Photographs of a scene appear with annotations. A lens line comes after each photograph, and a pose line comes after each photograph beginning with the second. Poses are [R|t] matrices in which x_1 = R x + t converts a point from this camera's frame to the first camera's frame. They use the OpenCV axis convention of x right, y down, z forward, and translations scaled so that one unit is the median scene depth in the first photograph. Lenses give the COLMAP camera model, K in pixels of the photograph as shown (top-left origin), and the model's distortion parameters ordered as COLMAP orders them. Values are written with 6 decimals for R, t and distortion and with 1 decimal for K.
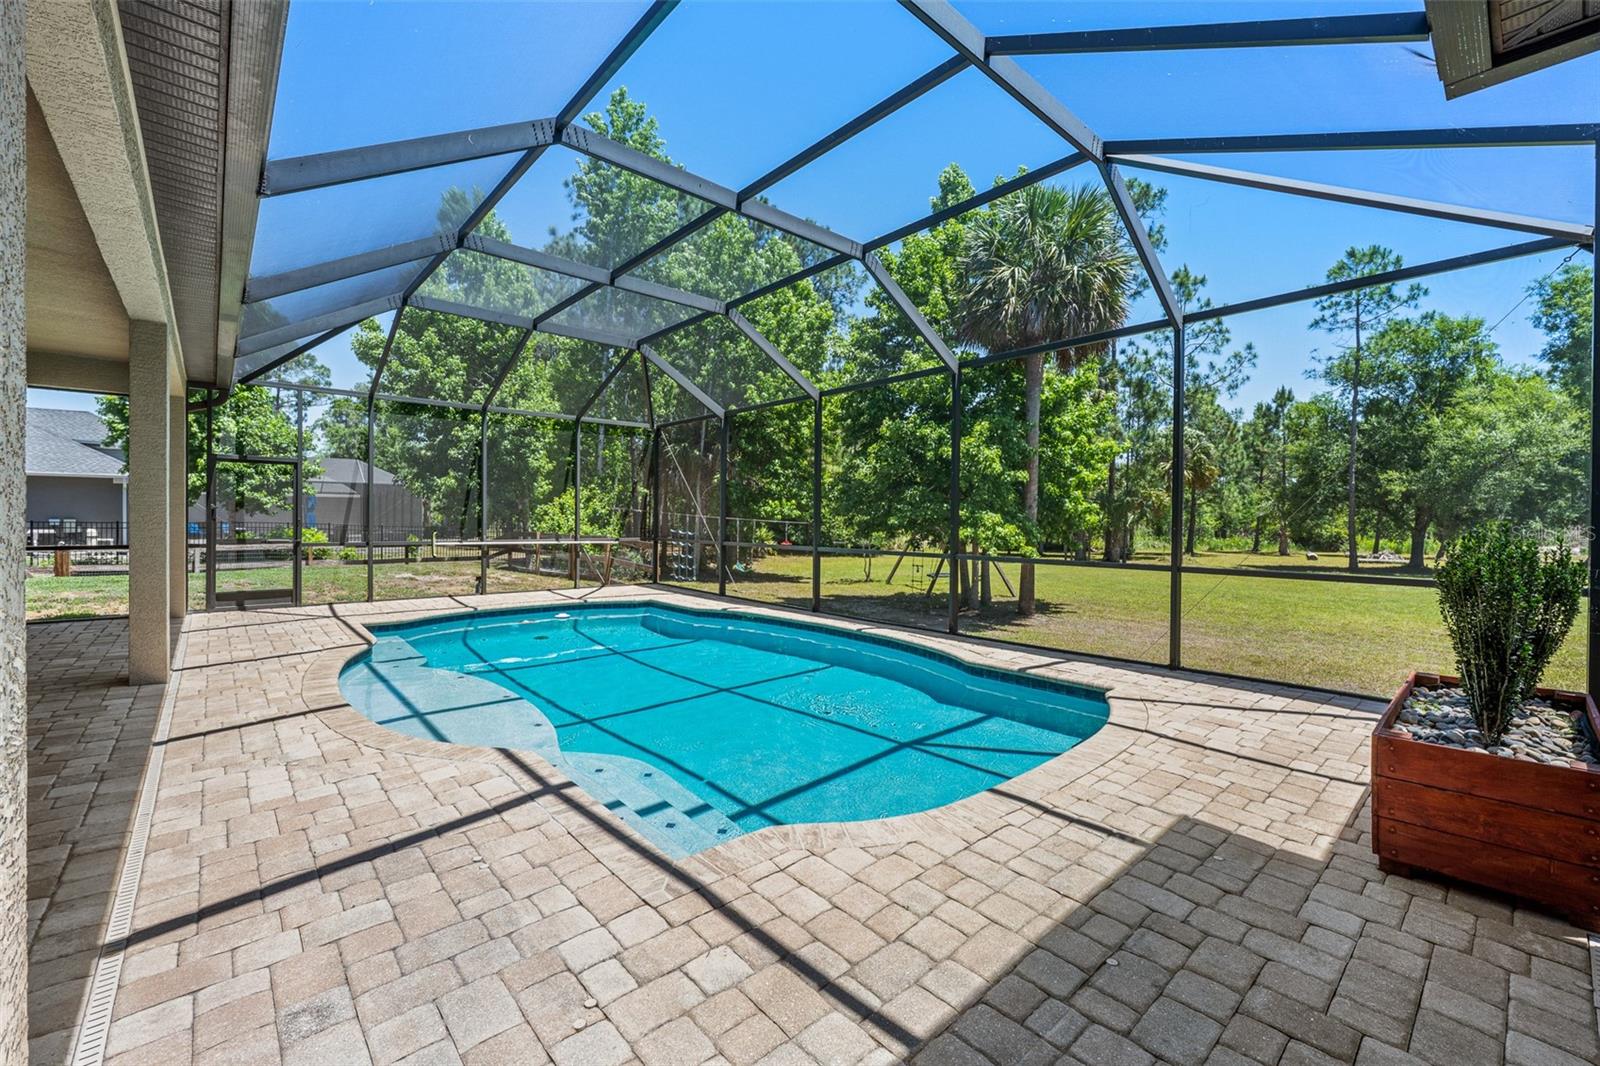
lens RADIAL K [[663.9, 0, 770.2], [0, 663.9, 506.8], [0, 0, 1]] dist [-0.001481, -0.000011]
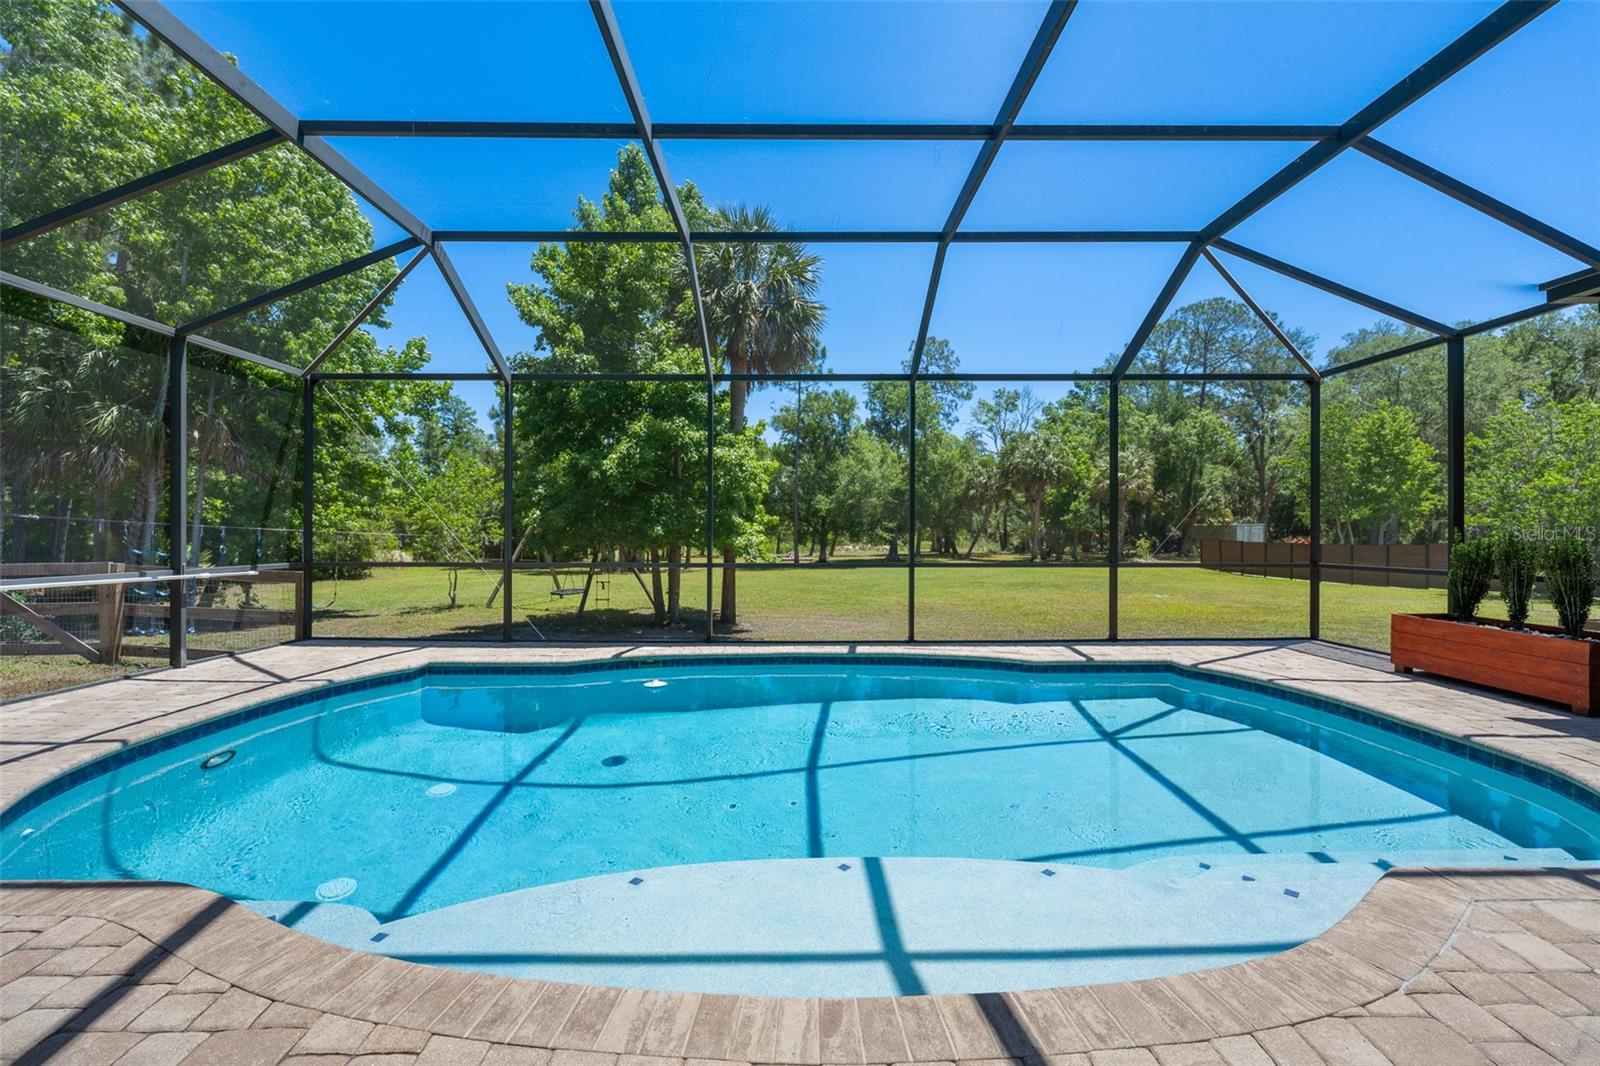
lens RADIAL K [[637.7, 0, 800.0], [0, 637.7, 533.0], [0, 0, 1]] dist [-0.001872, 0.000298]
pose [[0.635404, -0.004914, 0.772165, -0.168424], [-0.015141, 0.999708, 0.018821, 0.004041], [-0.772032, -0.023651, 0.635144, 0.146206]]
